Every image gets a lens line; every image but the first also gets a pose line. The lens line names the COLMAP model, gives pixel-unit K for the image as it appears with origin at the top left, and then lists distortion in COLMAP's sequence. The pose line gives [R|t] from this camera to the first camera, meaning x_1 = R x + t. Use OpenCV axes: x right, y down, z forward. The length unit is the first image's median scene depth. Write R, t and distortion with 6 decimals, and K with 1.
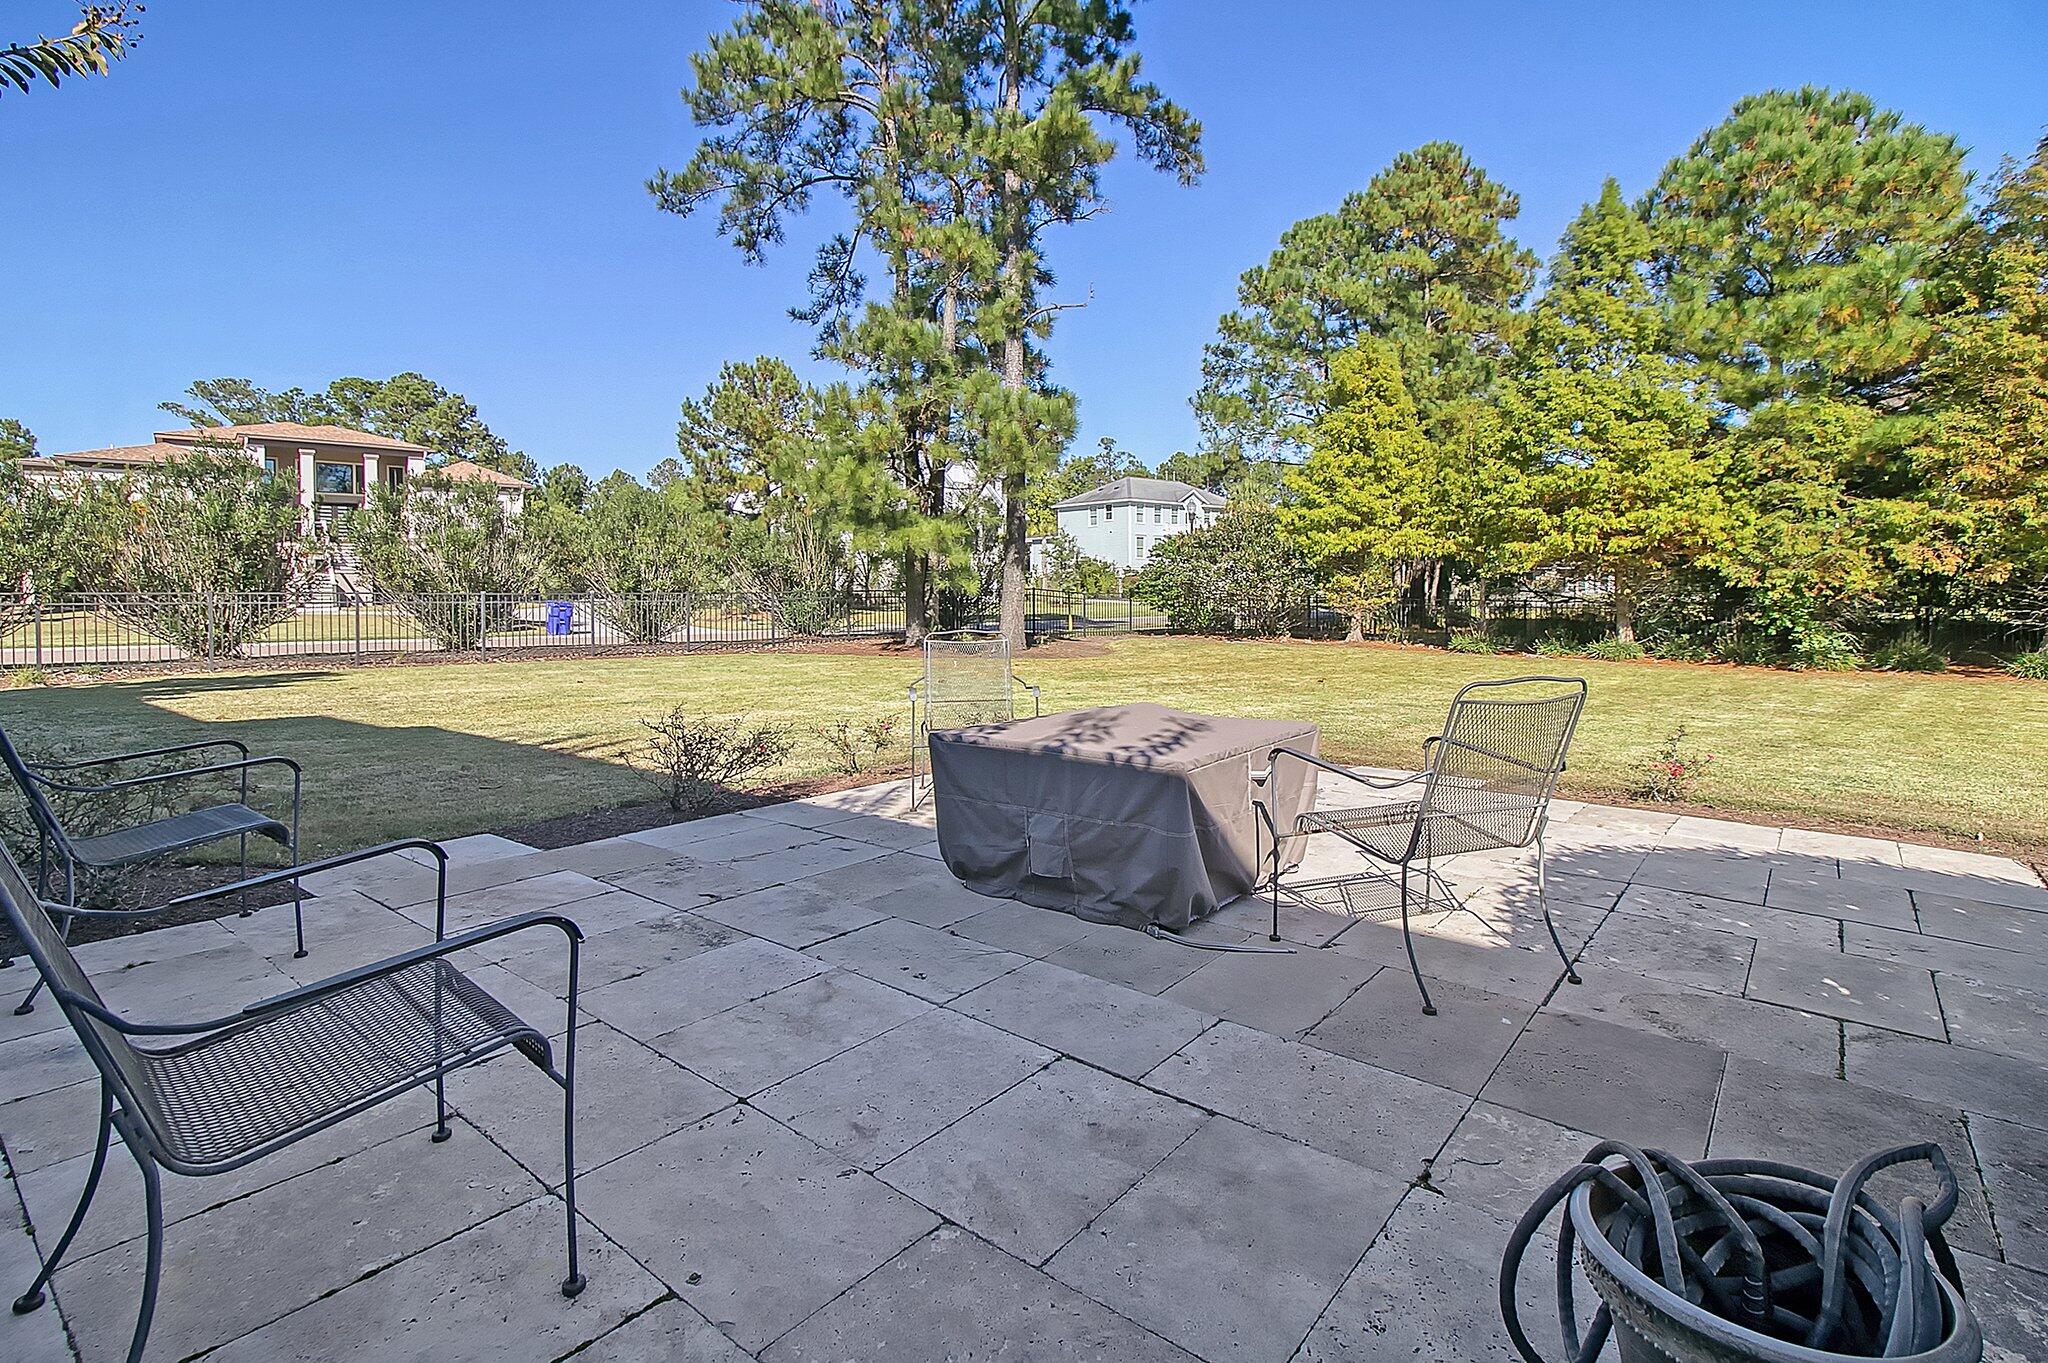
lens RADIAL K [[978.0, 0, 1026.0], [0, 978.0, 604.7], [0, 0, 1]] dist [0.018151, -0.000251]
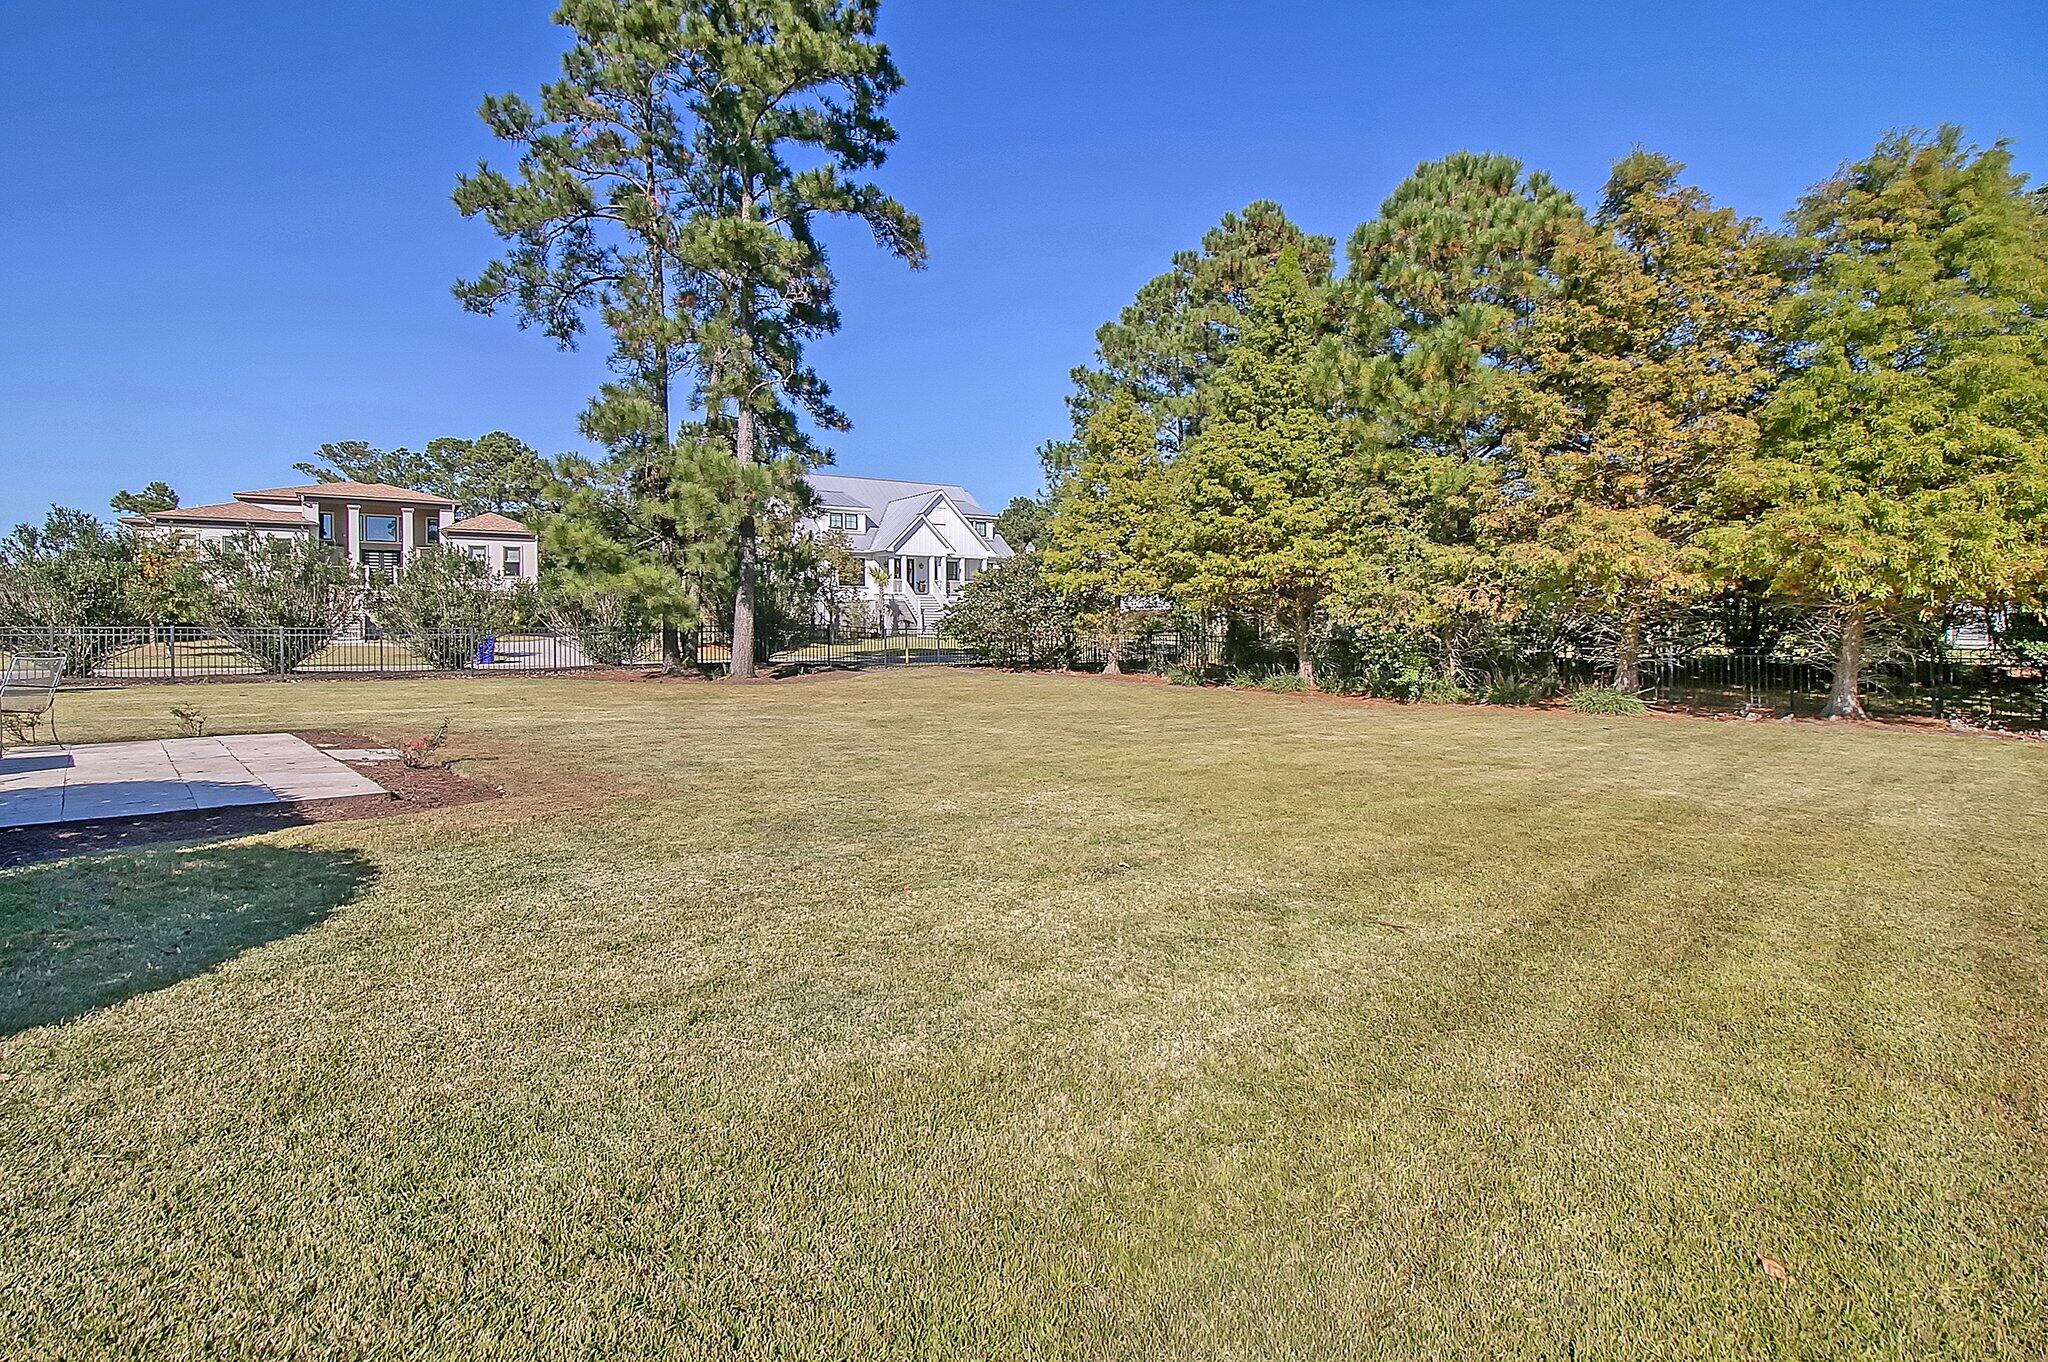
lens RADIAL K [[978.9, 0, 1018.8], [0, 978.9, 614.5], [0, 0, 1]] dist [0.029669, 0.000042]
pose [[0.990350, 0.000426, -0.138591, 0.436297], [-0.004261, 0.999616, -0.027374, 0.001497], [0.138526, 0.027700, 0.989971, -0.093629]]
